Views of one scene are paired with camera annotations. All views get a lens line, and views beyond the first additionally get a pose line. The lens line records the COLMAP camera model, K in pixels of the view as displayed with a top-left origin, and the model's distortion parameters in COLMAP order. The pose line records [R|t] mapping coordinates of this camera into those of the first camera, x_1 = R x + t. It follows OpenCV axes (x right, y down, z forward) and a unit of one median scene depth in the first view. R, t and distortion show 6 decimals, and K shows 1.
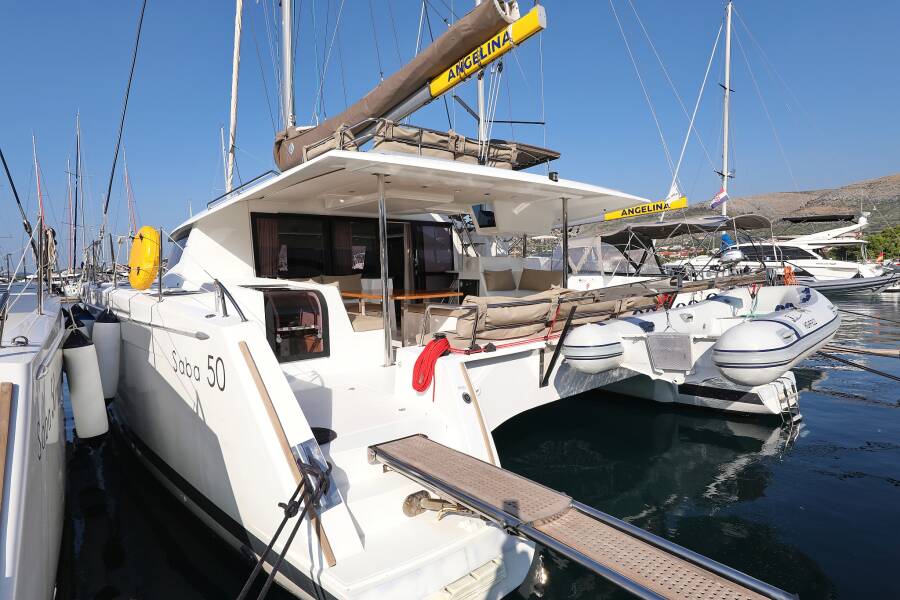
lens RADIAL K [[500.5, 0, 450.8], [0, 500.5, 299.6], [0, 0, 1]] dist [-0.006221, -0.000400]
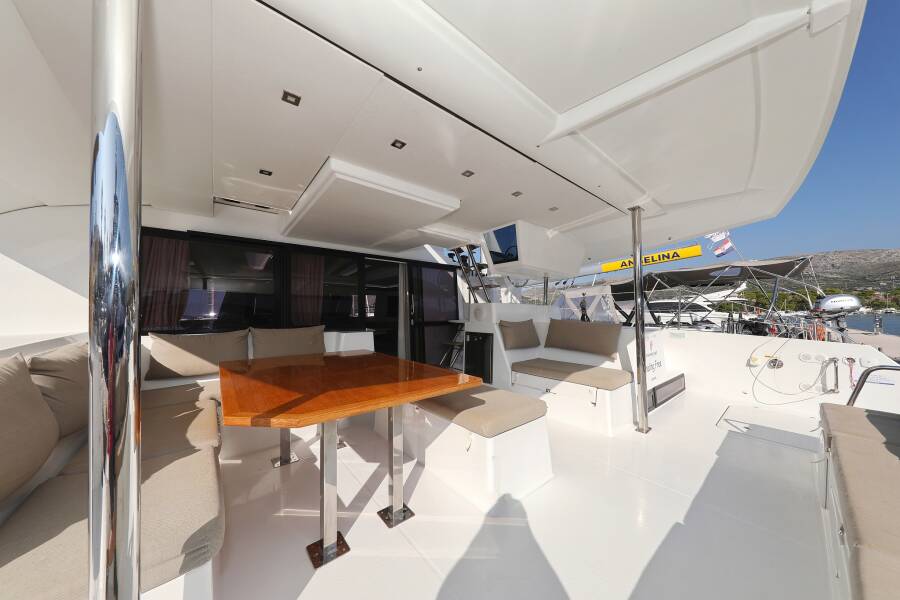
lens RADIAL K [[285.6, 0, 451.0], [0, 285.6, 307.5], [0, 0, 1]] dist [-0.000607, -0.000120]
pose [[0.999942, 0.006422, -0.008647, -0.002093], [-0.007200, 0.995621, -0.093201, -0.034357], [0.008011, 0.093258, 0.995610, 0.516138]]
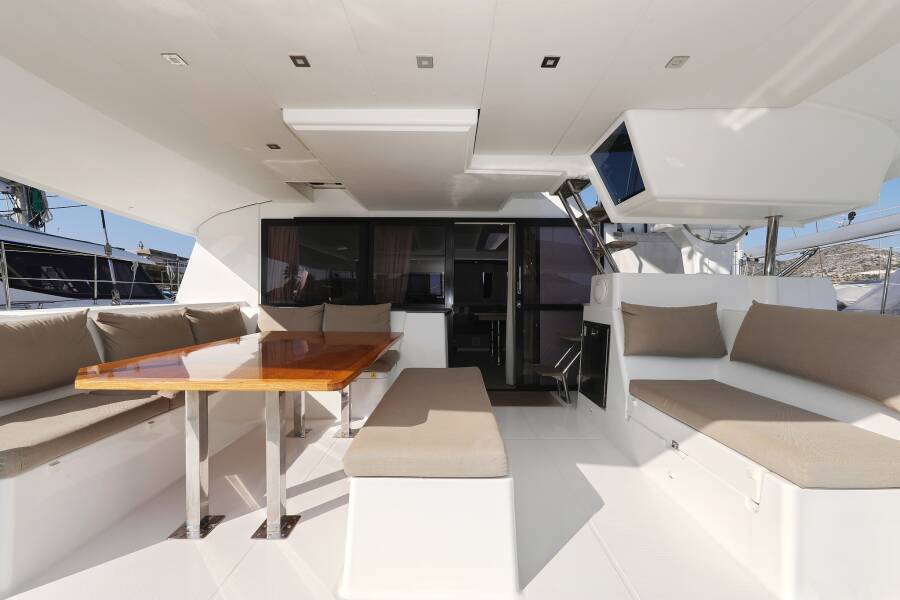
lens RADIAL K [[348.5, 0, 452.2], [0, 348.5, 301.7], [0, 0, 1]] dist [0.005340, -0.000657]
pose [[0.759241, 0.024107, -0.650363, 0.132450], [-0.064735, 0.997155, -0.038611, -0.035394], [0.647582, 0.071416, 0.758641, 0.612211]]
